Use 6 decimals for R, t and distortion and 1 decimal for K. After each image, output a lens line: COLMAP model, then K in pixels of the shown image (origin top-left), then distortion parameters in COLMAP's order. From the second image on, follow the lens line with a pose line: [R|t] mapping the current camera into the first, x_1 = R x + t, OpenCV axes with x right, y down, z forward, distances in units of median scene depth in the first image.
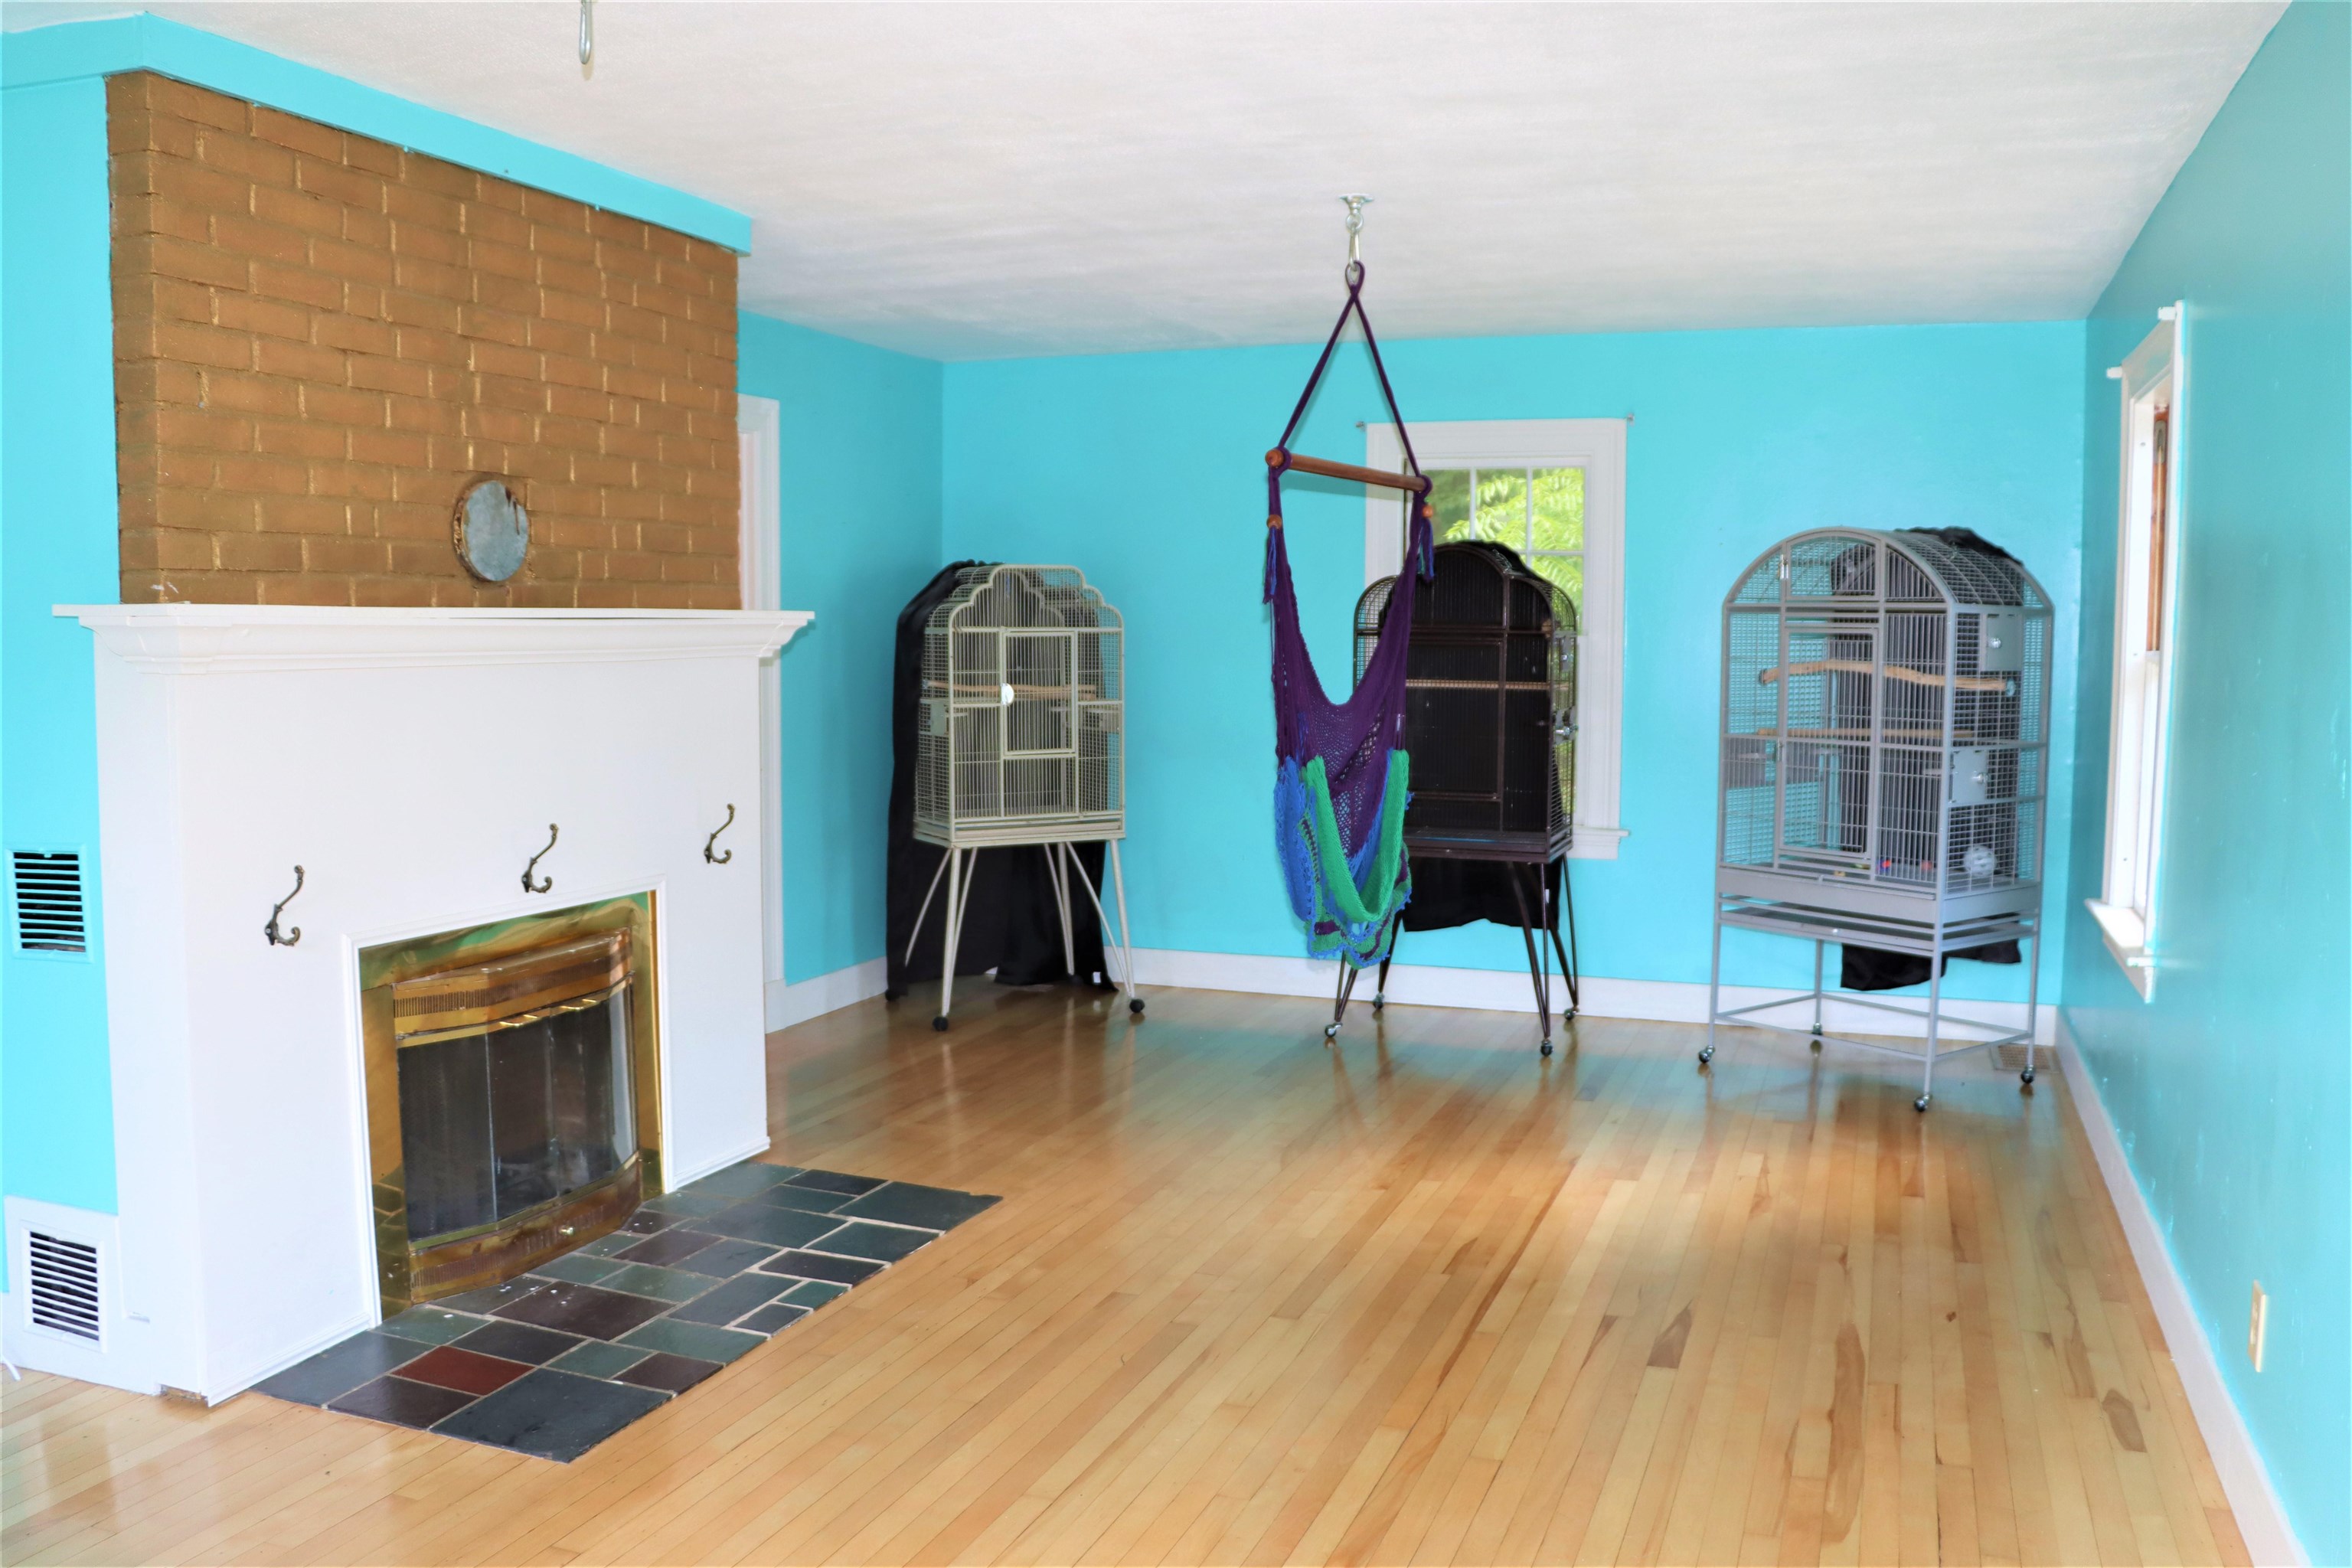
lens RADIAL K [[1927.8, 0, 1176.0], [0, 1927.8, 784.0], [0, 0, 1]] dist [-0.192450, 0.158088]
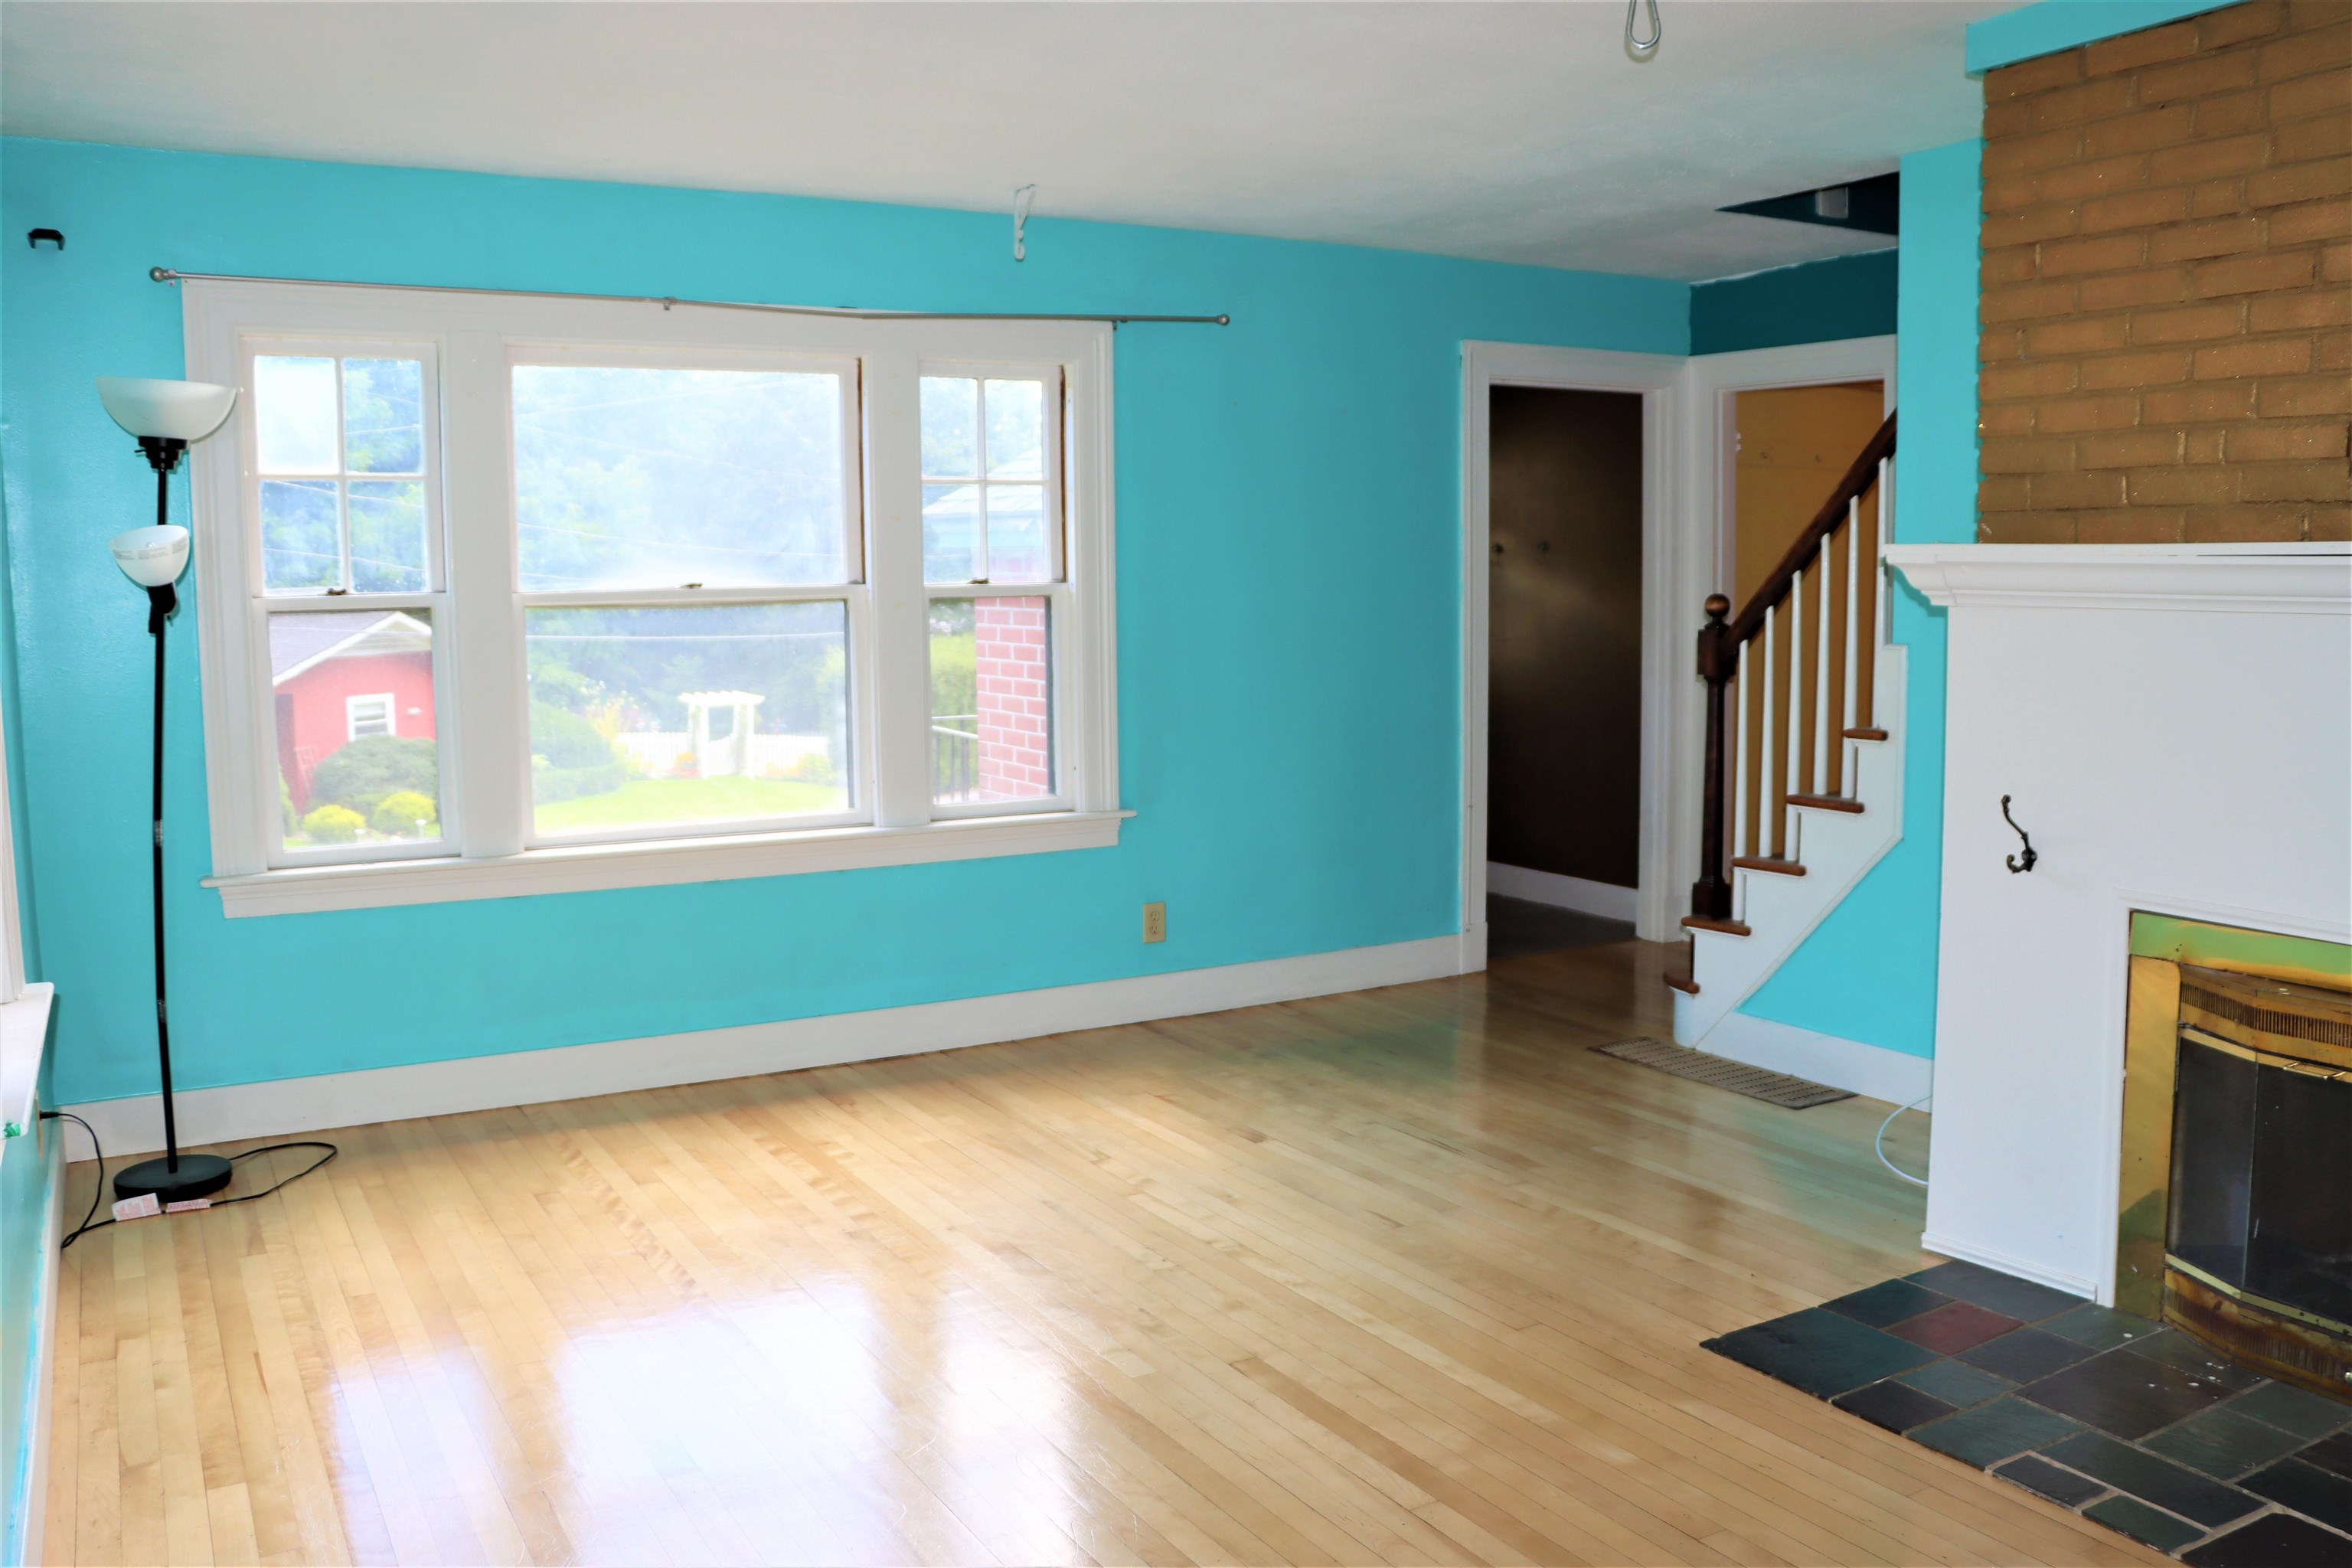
lens RADIAL K [[1927.8, 0, 1176.0], [0, 1927.8, 784.0], [0, 0, 1]] dist [-0.192450, 0.158088]
pose [[-0.637205, 0.088787, -0.765563, 0.589831], [-0.052338, 0.986063, 0.157923, -0.097938], [0.768915, 0.140697, -0.623677, 1.234128]]
